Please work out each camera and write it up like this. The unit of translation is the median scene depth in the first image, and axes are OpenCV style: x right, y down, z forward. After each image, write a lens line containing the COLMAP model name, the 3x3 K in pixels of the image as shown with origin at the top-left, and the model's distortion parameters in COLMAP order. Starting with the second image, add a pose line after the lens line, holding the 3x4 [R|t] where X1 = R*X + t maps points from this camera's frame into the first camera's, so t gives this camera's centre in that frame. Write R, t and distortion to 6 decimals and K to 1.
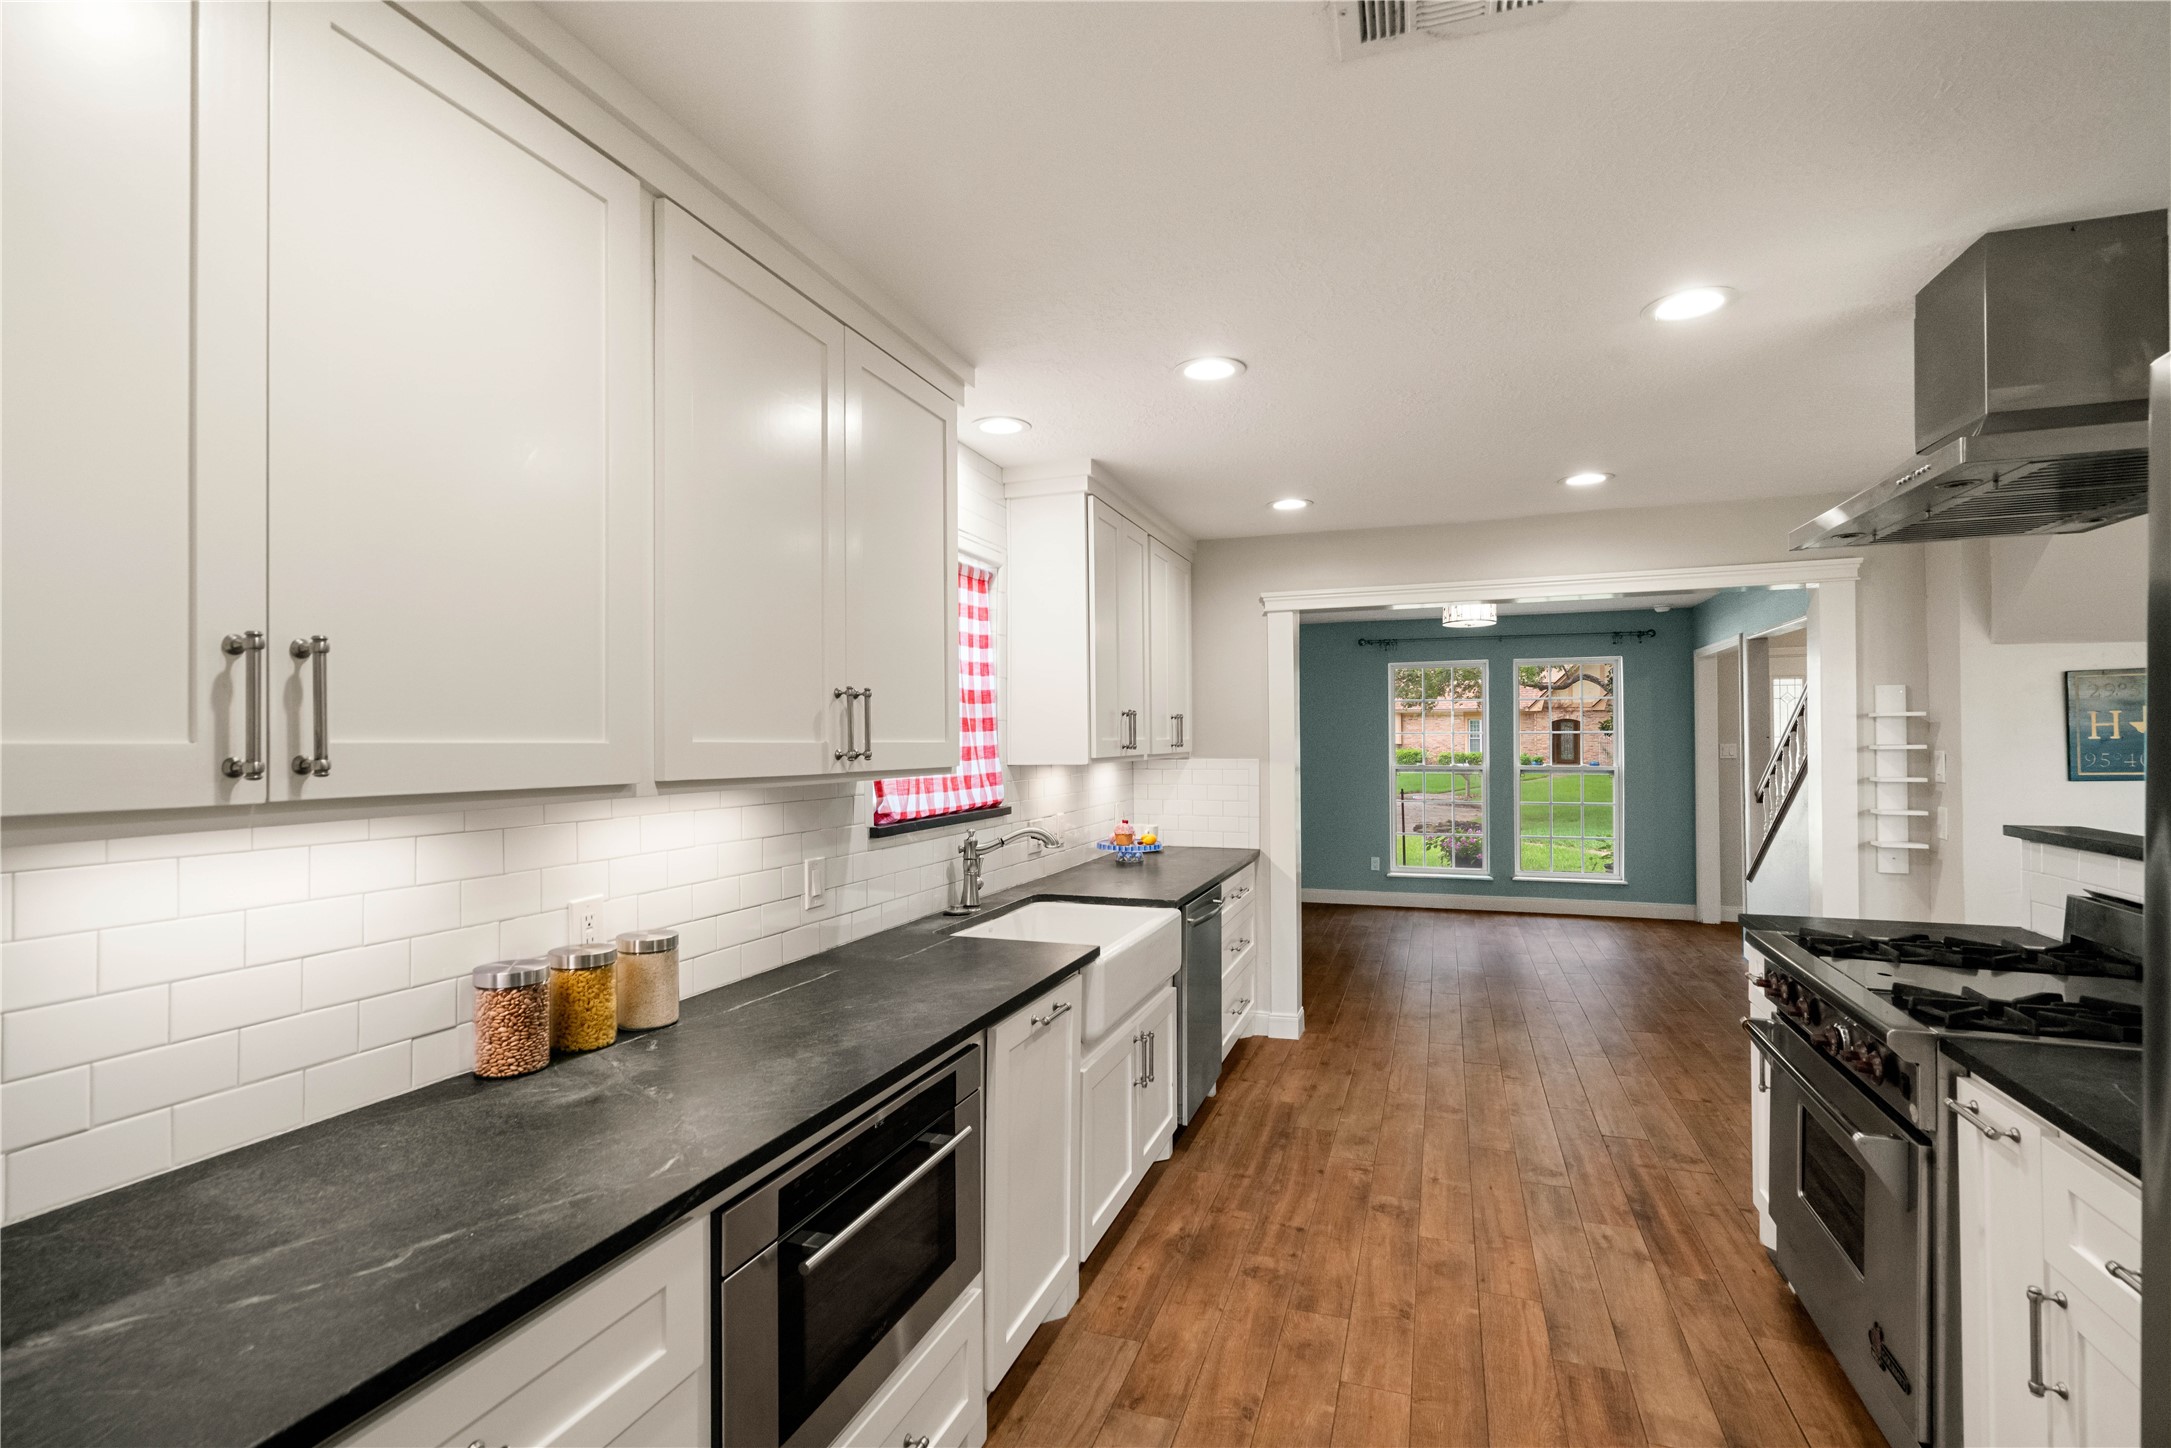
lens RADIAL K [[1034.3, 0, 1077.4], [0, 1034.3, 725.2], [0, 0, 1]] dist [-0.006738, -0.000471]
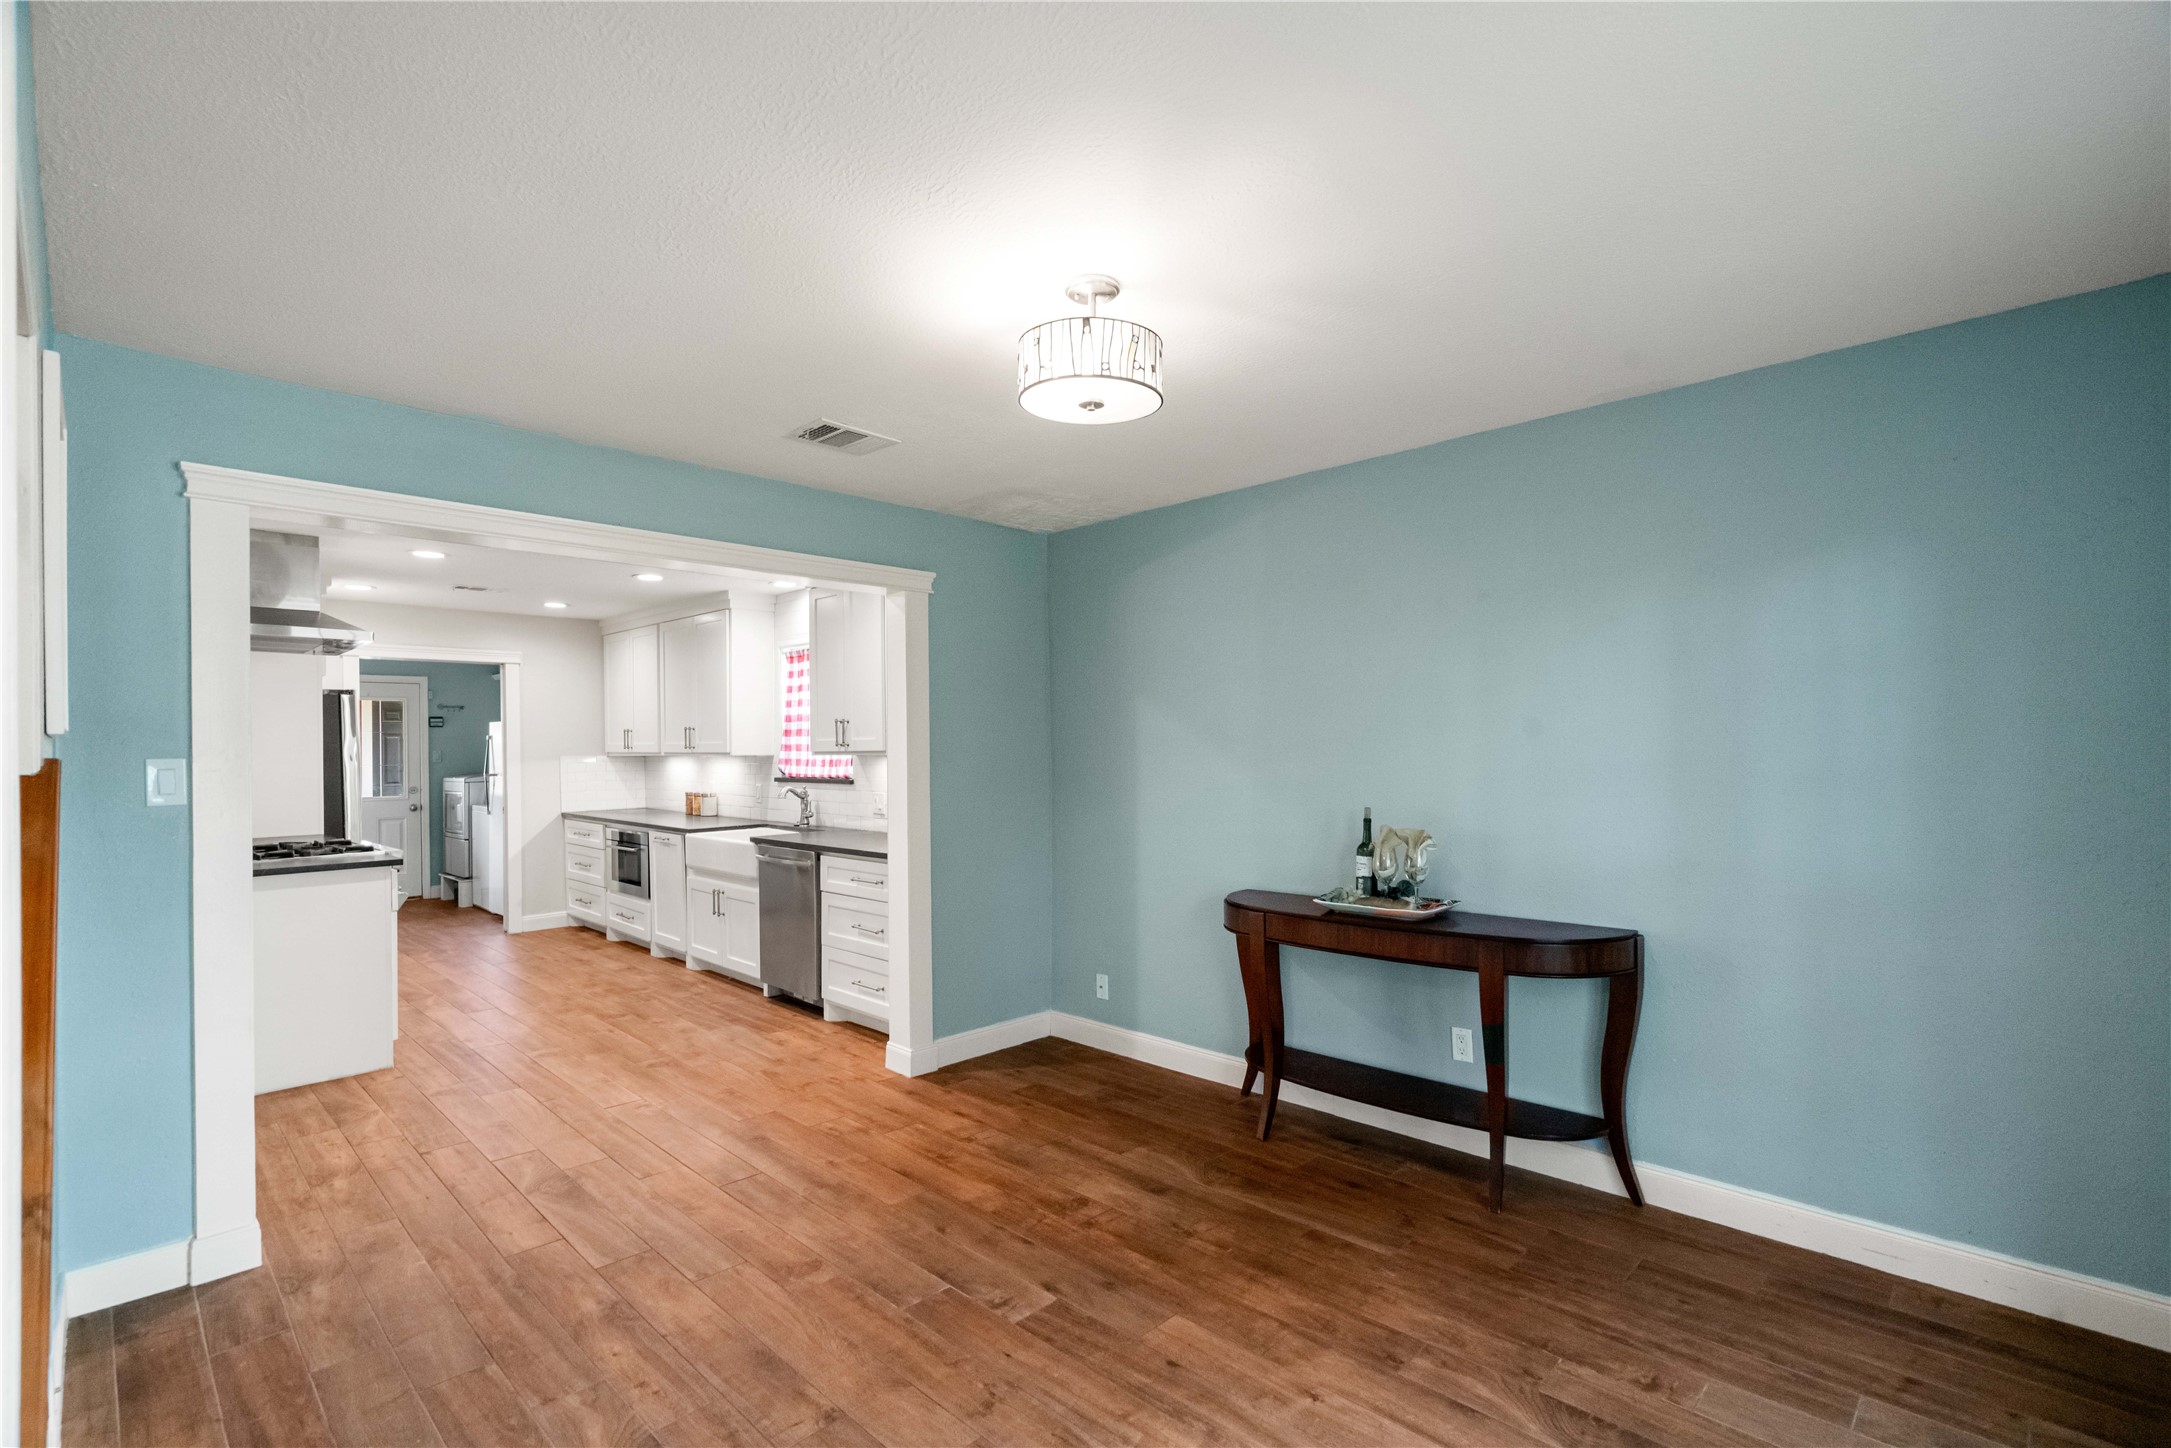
lens RADIAL K [[992.8, 0, 1088.4], [0, 992.8, 751.8], [0, 0, 1]] dist [-0.004788, 0.003894]
pose [[-0.425952, 0.012703, -0.904656, 1.089374], [0.020536, 0.999780, 0.004370, 0.029494], [0.904513, -0.016717, -0.426119, 1.809628]]
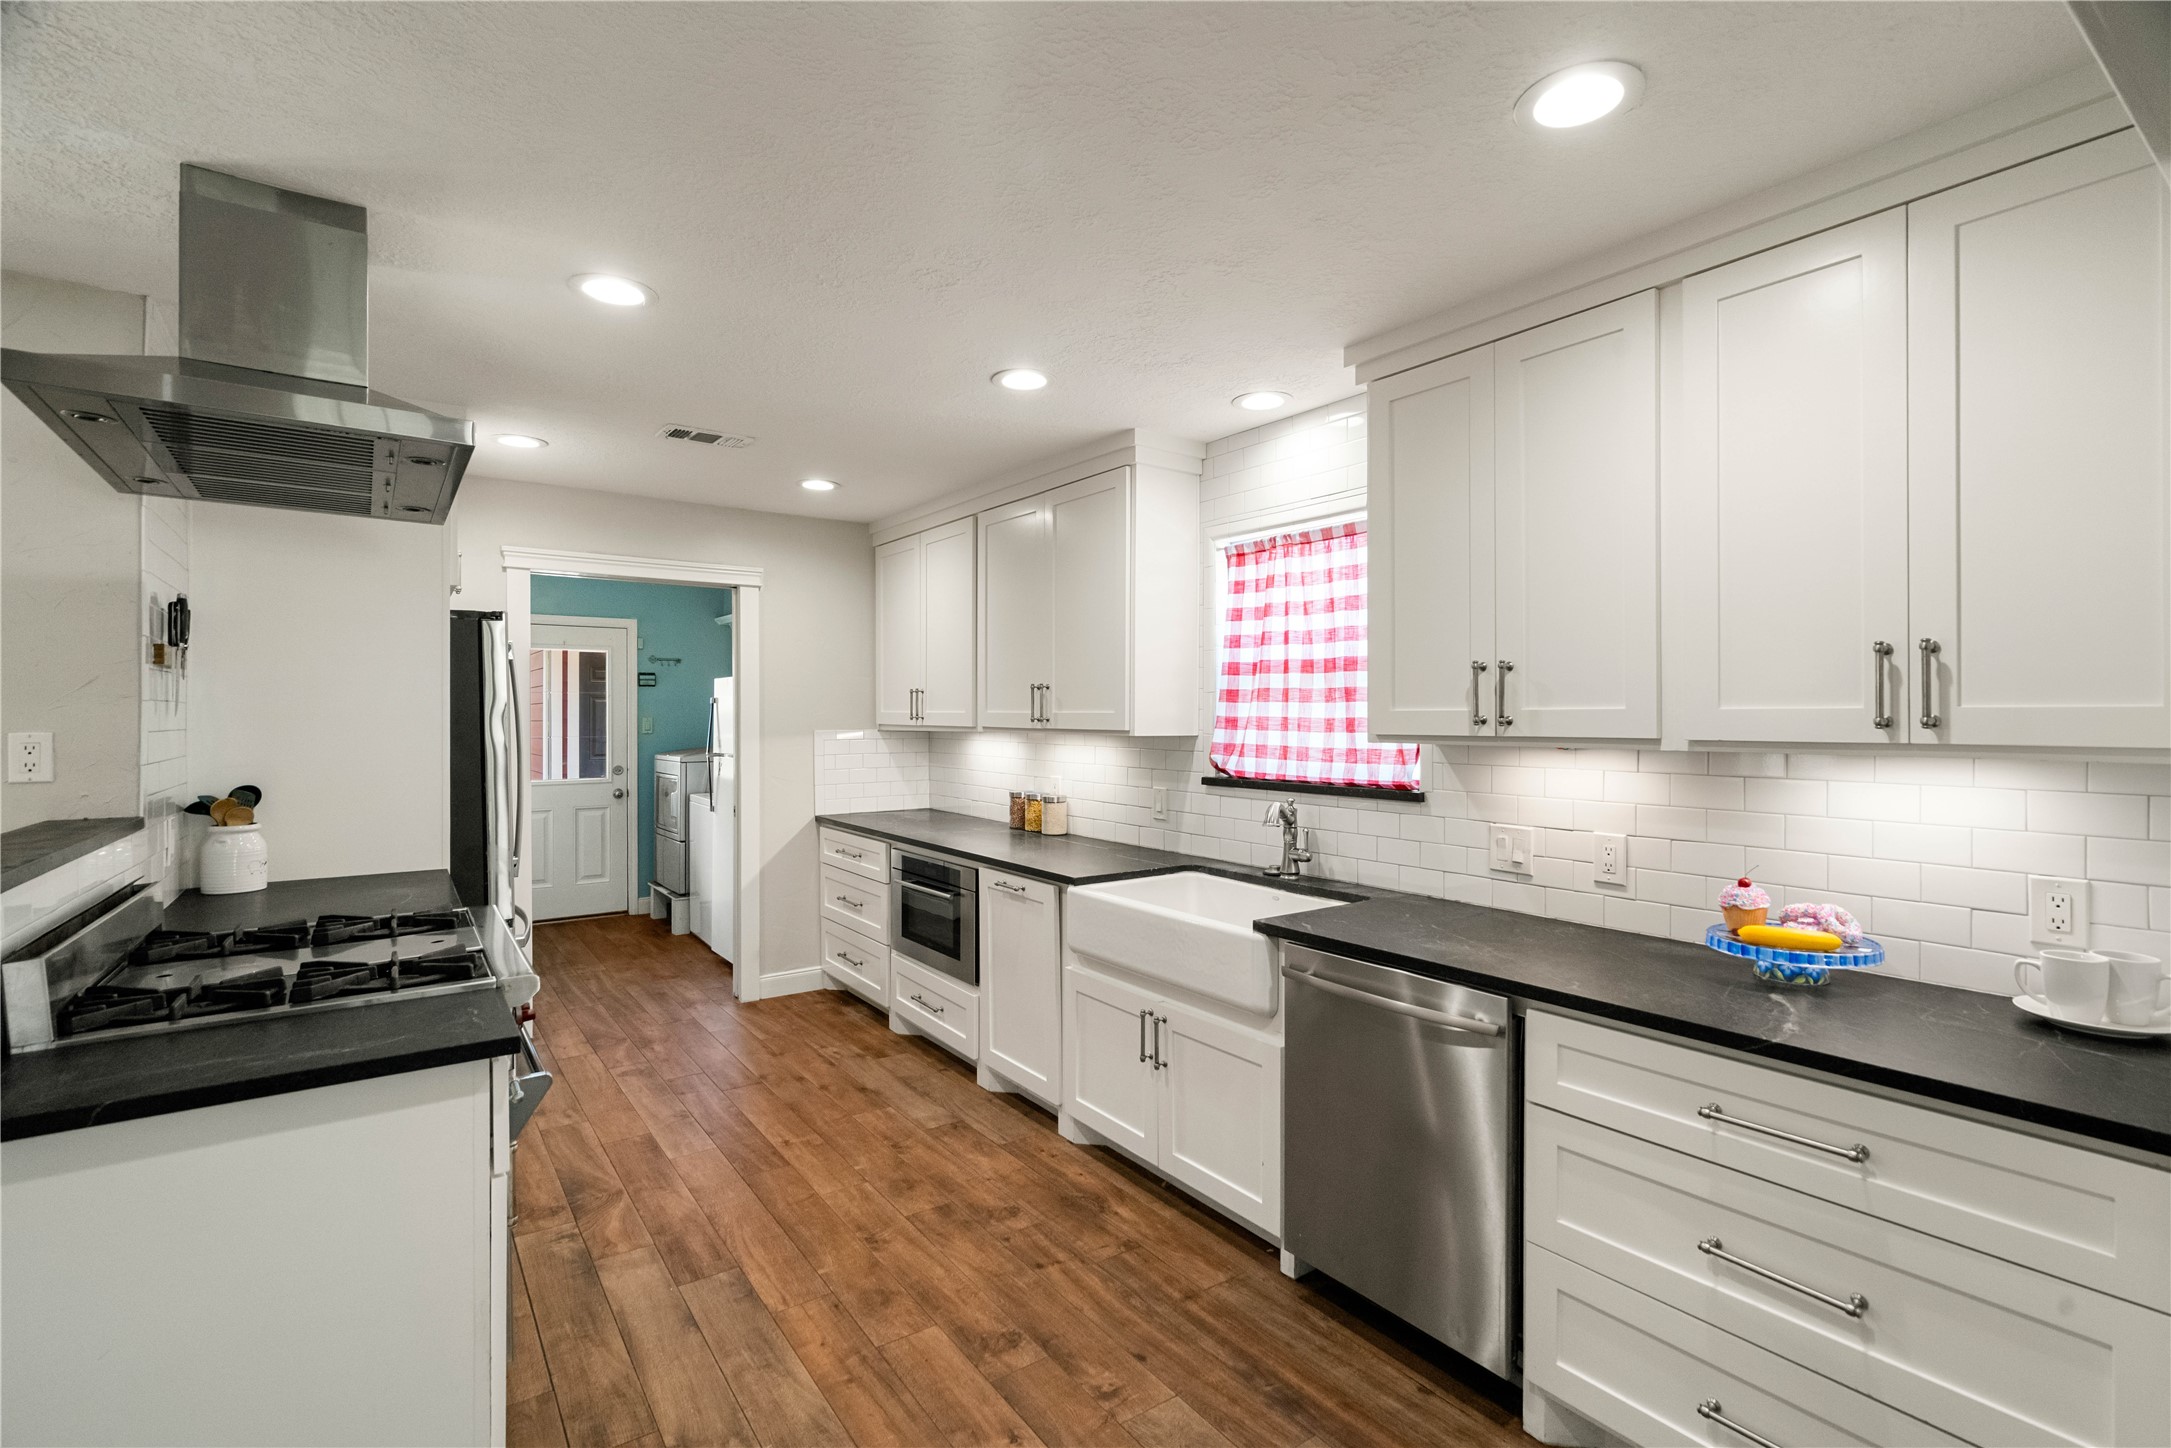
lens RADIAL K [[992.8, 0, 1078.0], [0, 992.8, 718.7], [0, 0, 1]] dist [-0.004788, 0.003894]
pose [[-0.580797, 0.005441, -0.814030, 0.635544], [0.010362, 0.999946, -0.000710, 0.016057], [0.813983, -0.008848, -0.580822, 1.095382]]
